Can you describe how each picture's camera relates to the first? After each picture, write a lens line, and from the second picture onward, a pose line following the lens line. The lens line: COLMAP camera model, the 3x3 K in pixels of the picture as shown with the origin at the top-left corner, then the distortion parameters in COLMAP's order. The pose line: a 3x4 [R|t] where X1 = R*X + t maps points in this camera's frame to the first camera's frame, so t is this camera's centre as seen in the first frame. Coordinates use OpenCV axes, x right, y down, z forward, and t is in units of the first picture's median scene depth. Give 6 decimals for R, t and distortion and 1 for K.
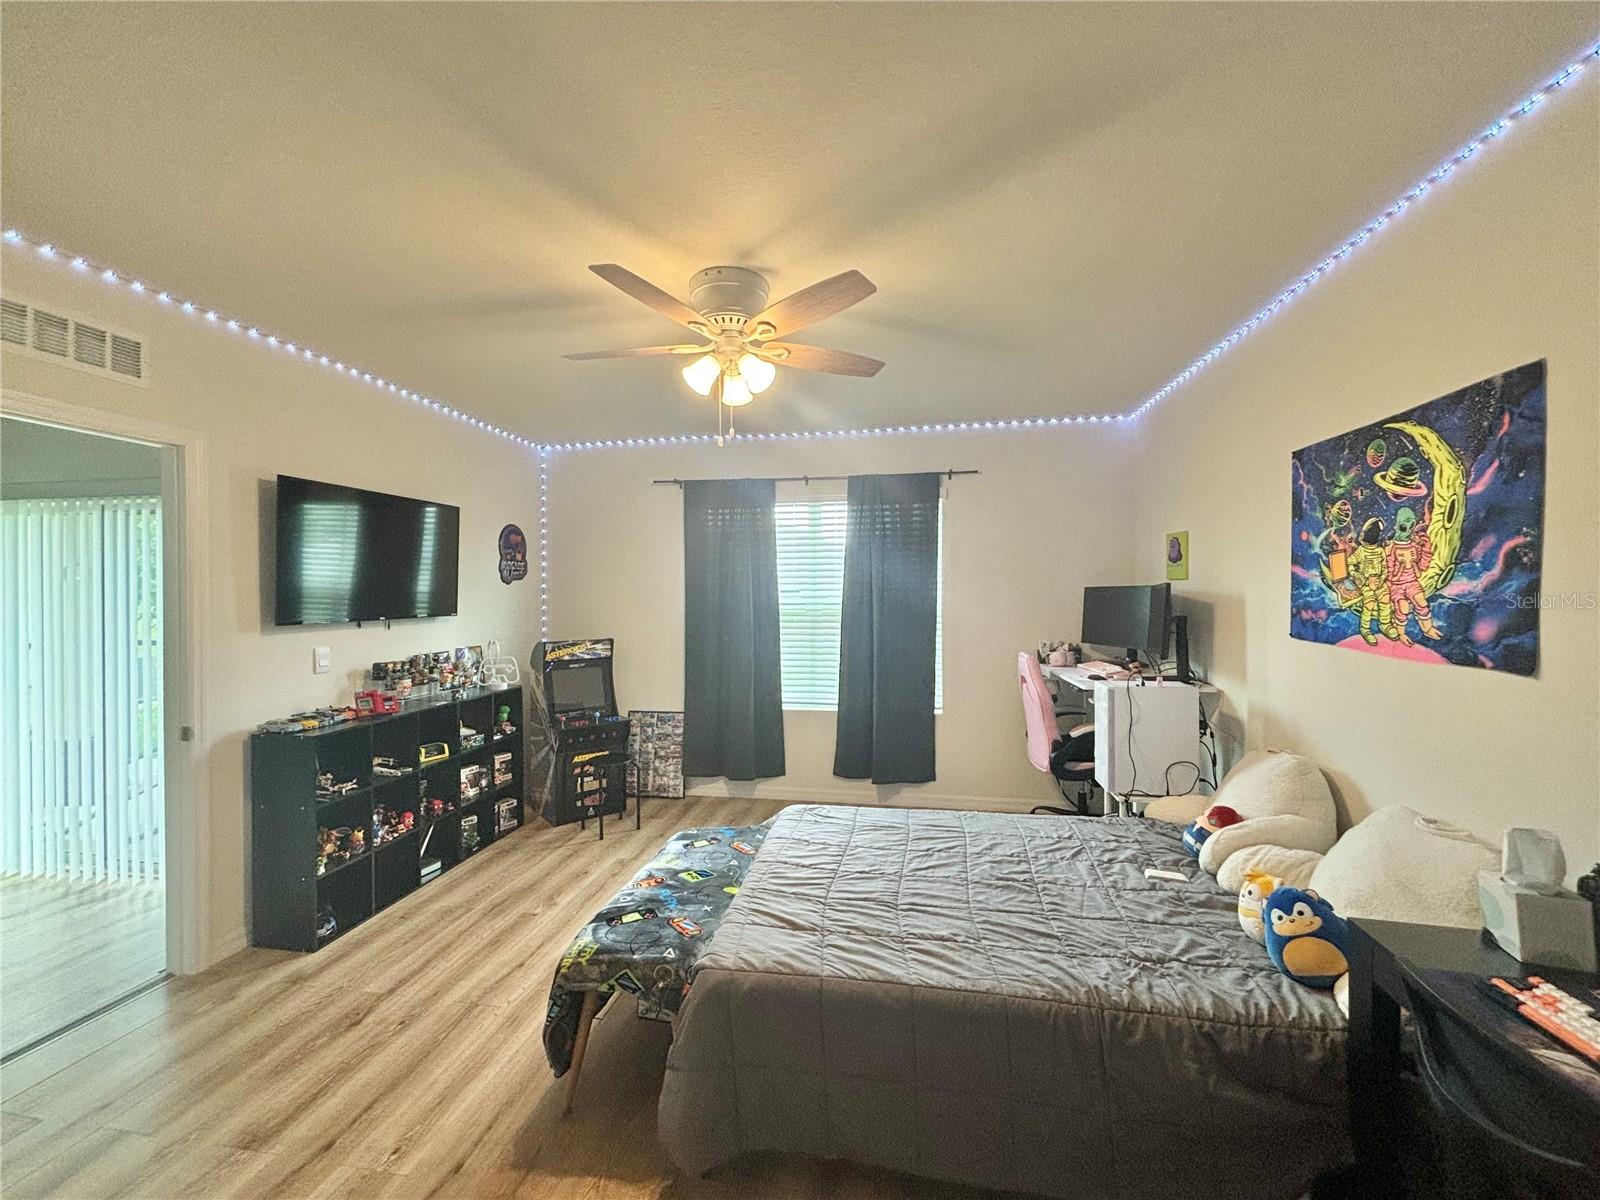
lens RADIAL K [[643.0, 0, 800.0], [0, 643.0, 600.0], [0, 0, 1]] dist [0.002406, -0.000035]
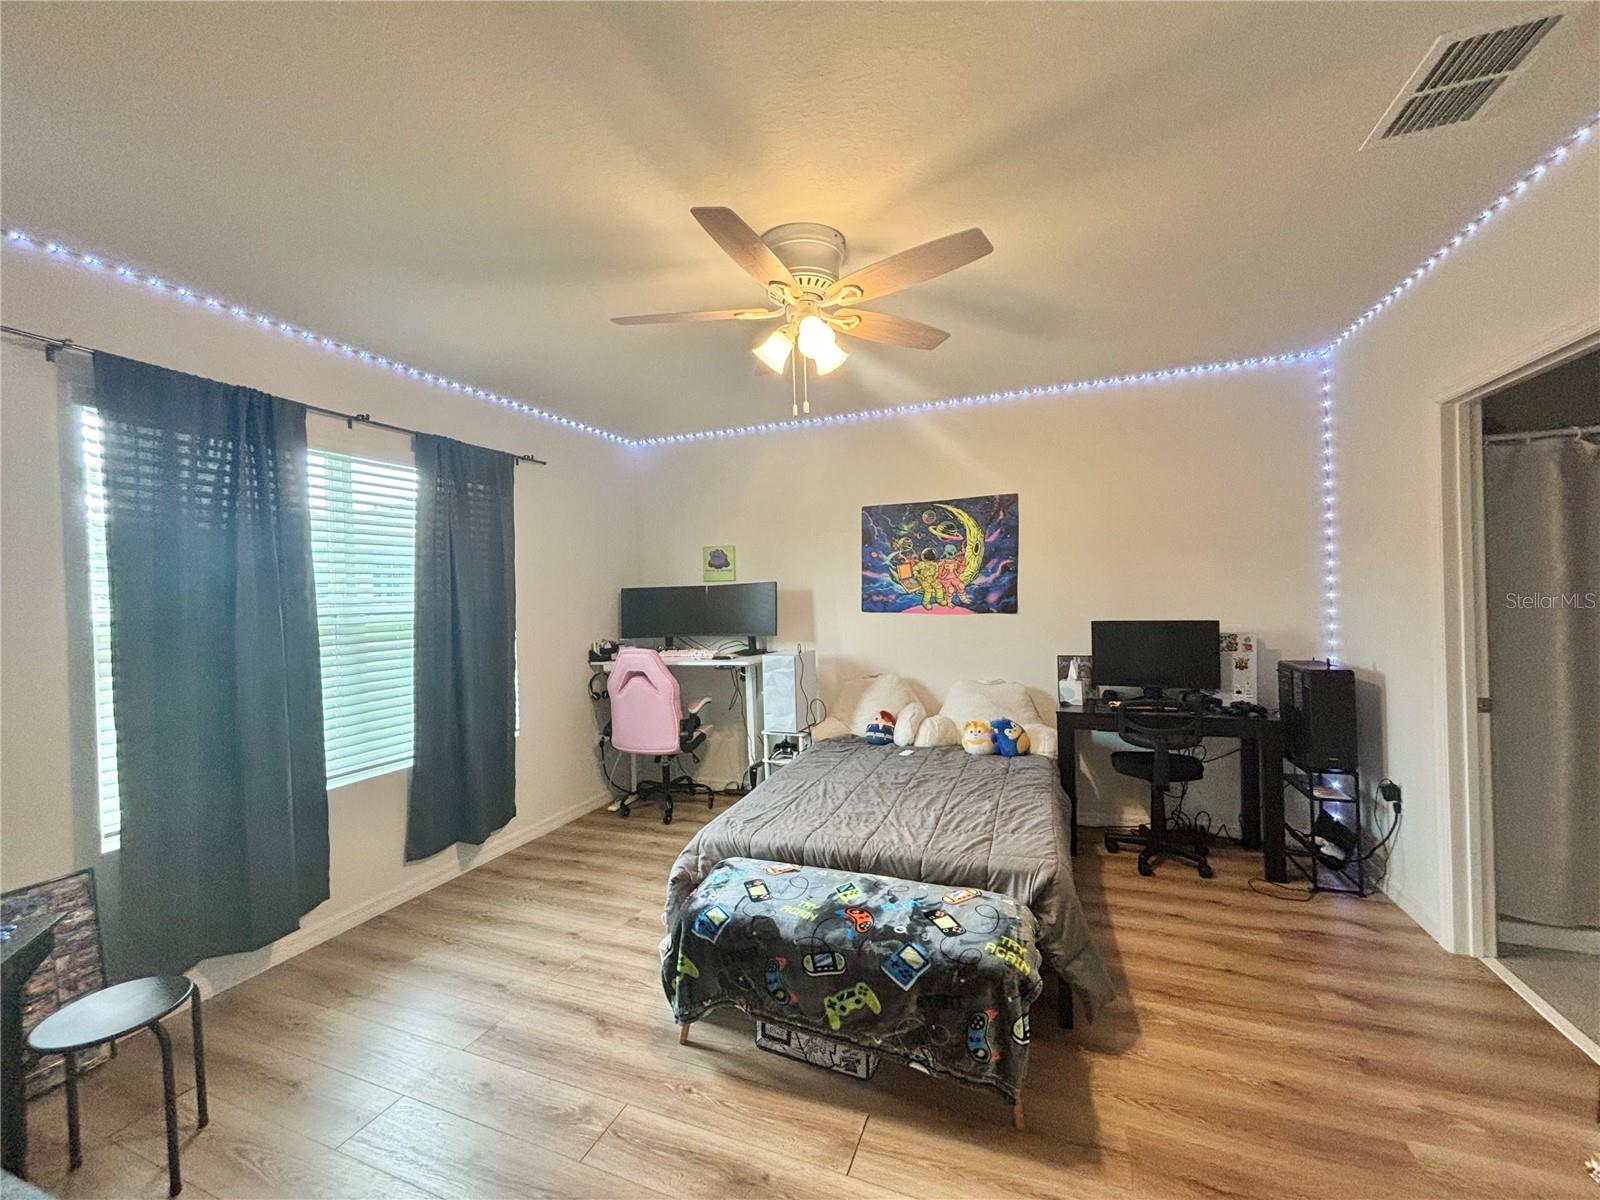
lens RADIAL K [[643.0, 0, 800.0], [0, 643.0, 600.0], [0, 0, 1]] dist [0.002406, -0.000035]
pose [[0.199359, -0.011781, 0.979856, -1.106563], [0.038892, 0.999235, 0.004101, 0.013401], [-0.979154, 0.037291, 0.199665, 0.917168]]
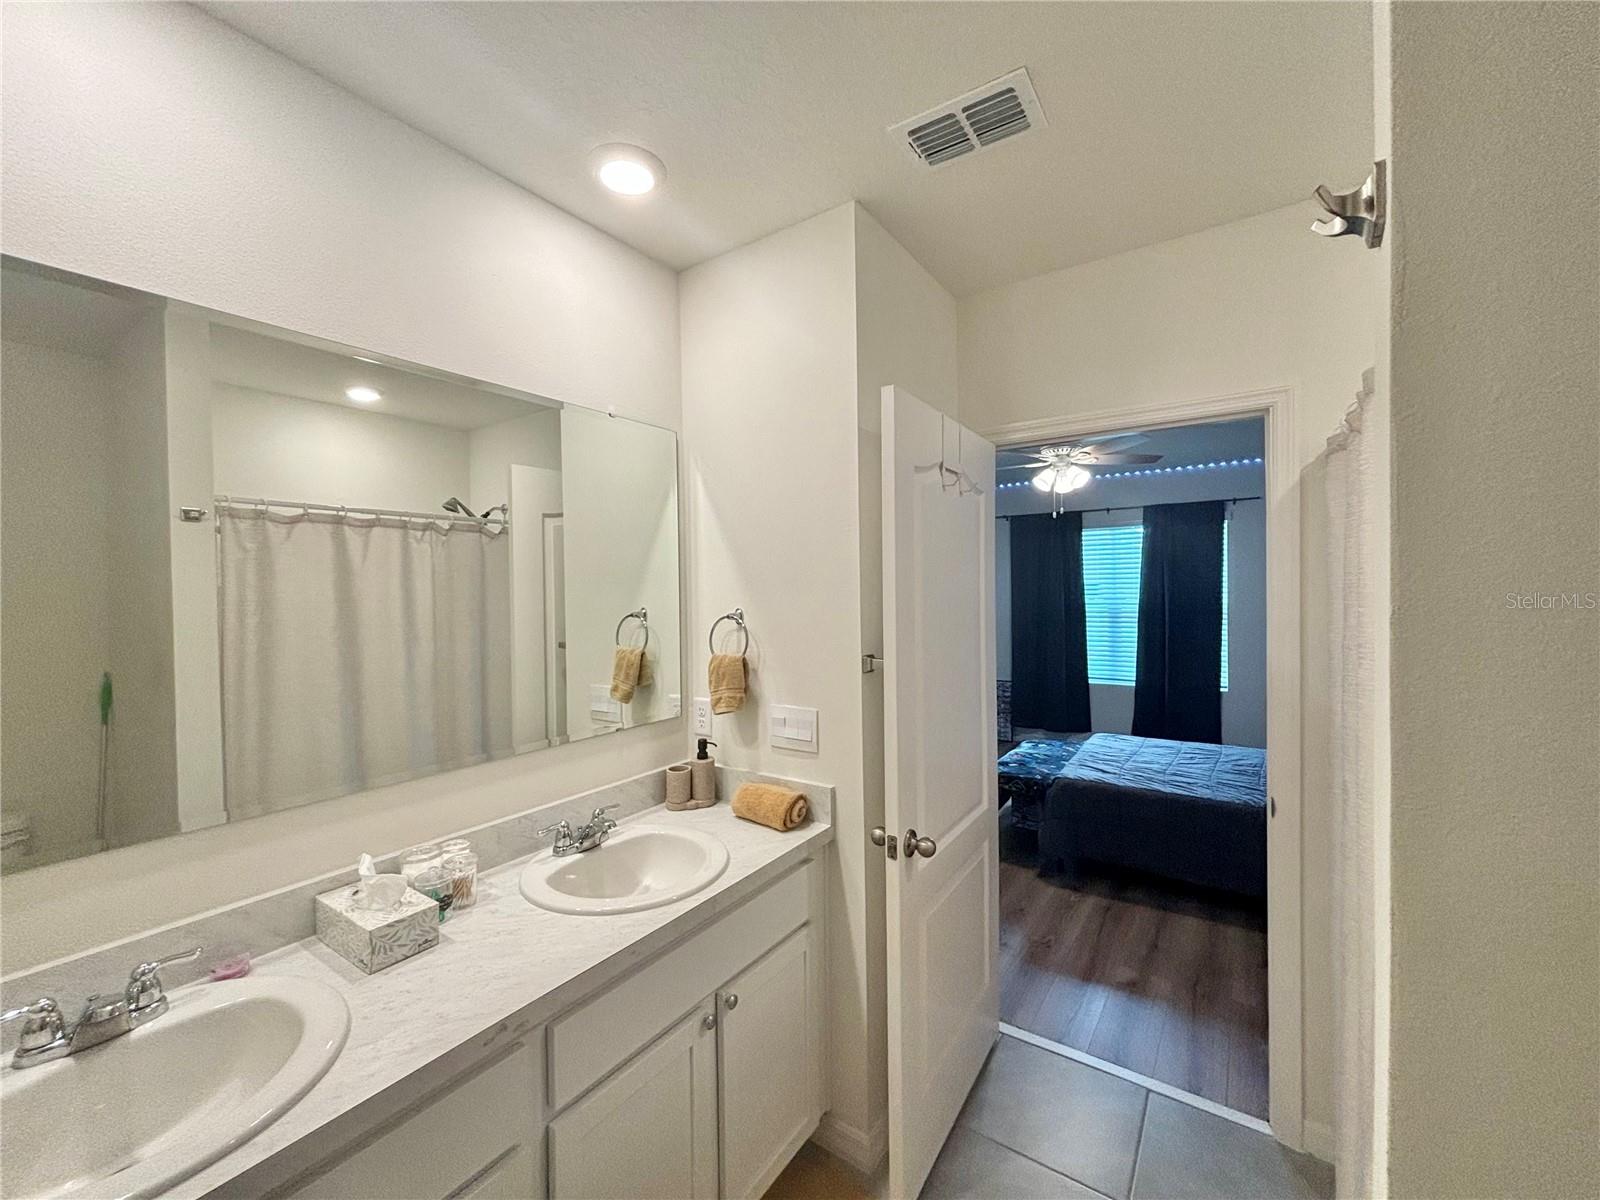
lens RADIAL K [[650.3, 0, 800.0], [0, 650.3, 600.0], [0, 0, 1]] dist [-0.001673, -0.000187]
pose [[0.909181, -0.004007, -0.416381, -0.019525], [0.007571, 0.999947, 0.006908, -0.034094], [0.416332, -0.009433, 0.909164, -0.999593]]
